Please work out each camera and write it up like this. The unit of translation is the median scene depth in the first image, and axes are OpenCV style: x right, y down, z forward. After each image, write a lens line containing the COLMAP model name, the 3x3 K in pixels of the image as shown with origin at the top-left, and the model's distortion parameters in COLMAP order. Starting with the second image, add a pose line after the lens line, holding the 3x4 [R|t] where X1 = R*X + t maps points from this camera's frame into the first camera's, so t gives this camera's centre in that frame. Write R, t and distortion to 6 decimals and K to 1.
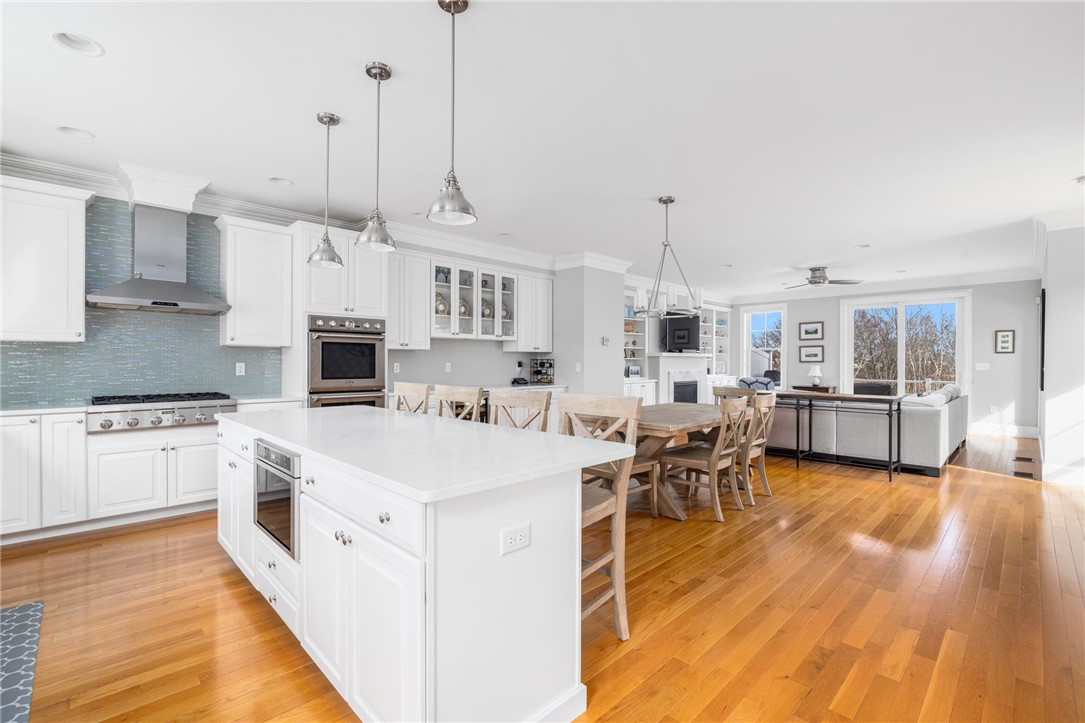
lens RADIAL K [[478.0, 0, 535.3], [0, 478.0, 360.3], [0, 0, 1]] dist [-0.001139, -0.000298]
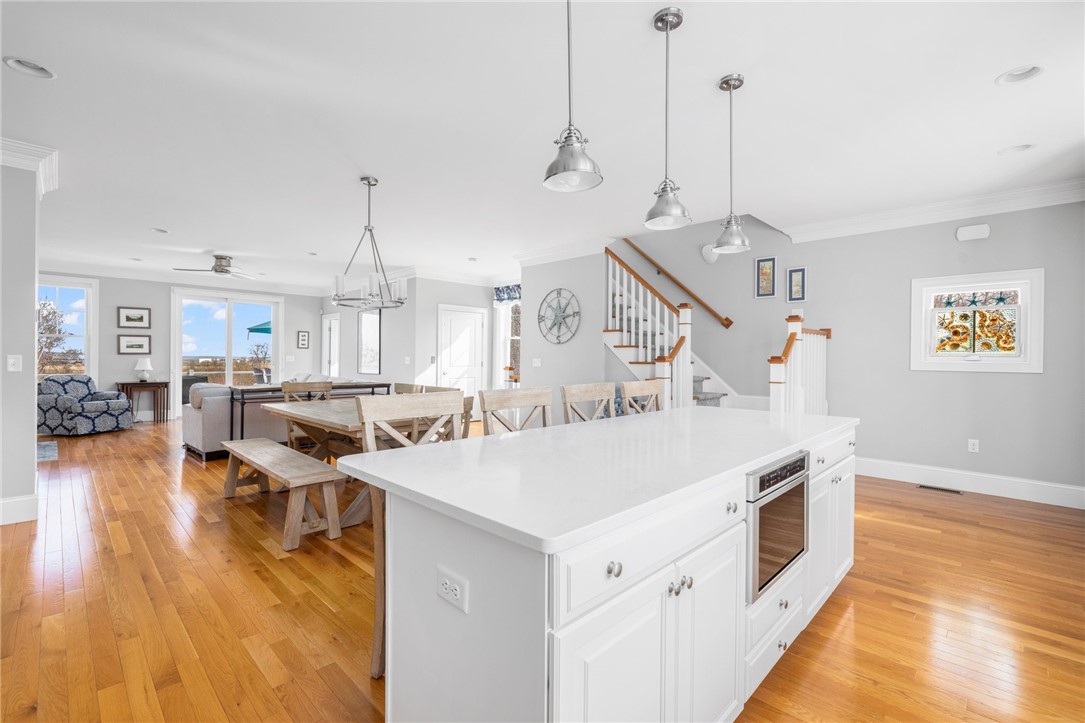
lens RADIAL K [[478.0, 0, 535.3], [0, 478.0, 360.3], [0, 0, 1]] dist [-0.001139, -0.000298]
pose [[-0.014345, -0.007949, 0.999866, -0.417352], [-0.011143, 0.999908, 0.007789, 0.000423], [-0.999835, -0.011030, -0.014432, 0.424817]]
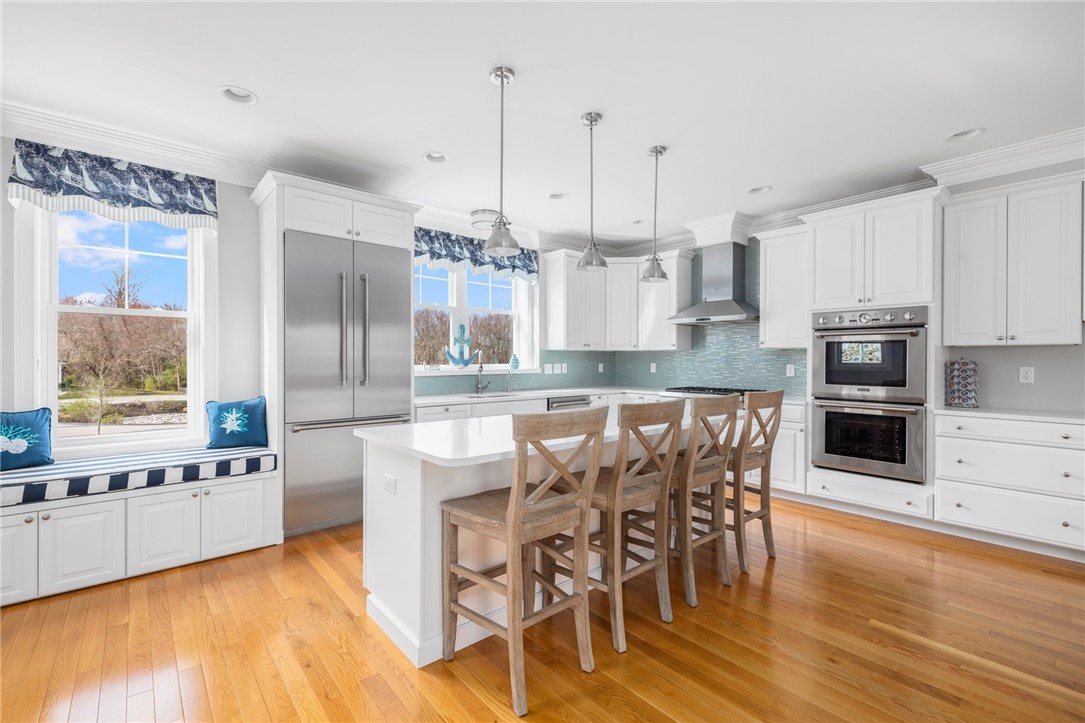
lens RADIAL K [[479.7, 0, 542.5], [0, 479.7, 361.5], [0, 0, 1]] dist [0.000574, 0.000237]
pose [[-0.057806, 0.002081, -0.998326, 0.297266], [-0.000378, 0.999998, 0.002107, -0.002018], [0.998328, 0.000500, -0.057805, 0.328059]]
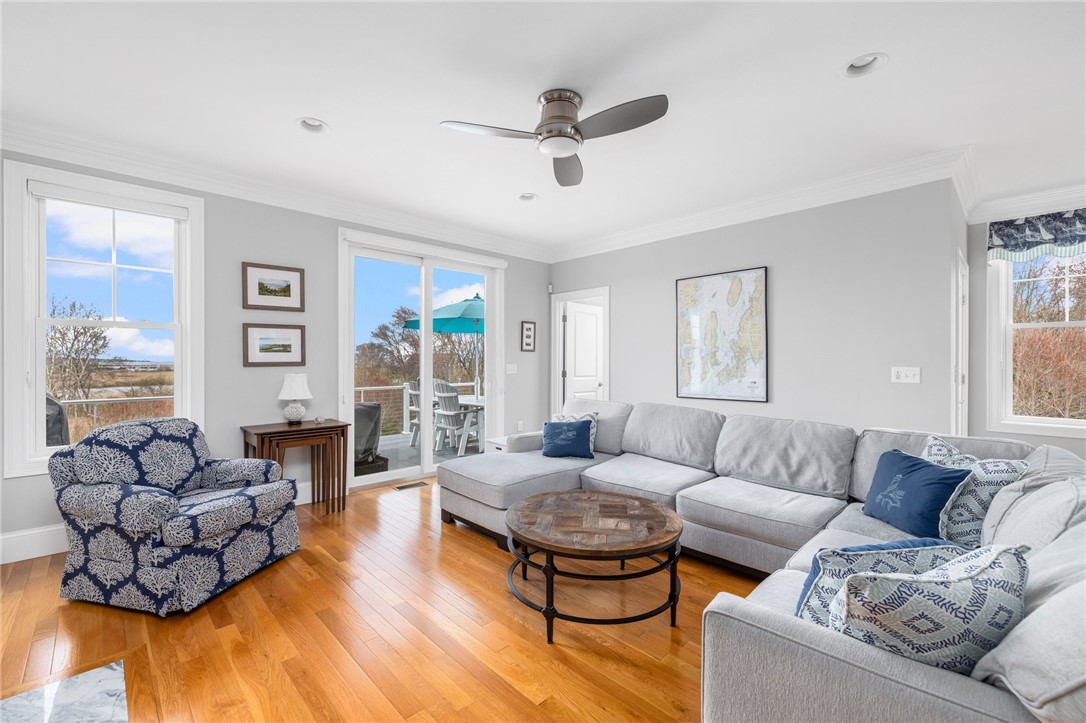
lens RADIAL K [[457.8, 0, 543.0], [0, 457.8, 361.5], [0, 0, 1]] dist [-0.000769, 0.000034]
pose [[0.005495, -0.005126, 0.999972, 0.281052], [-0.002875, 0.999983, 0.005142, -0.002688], [-0.999981, -0.002903, 0.005480, 1.117196]]
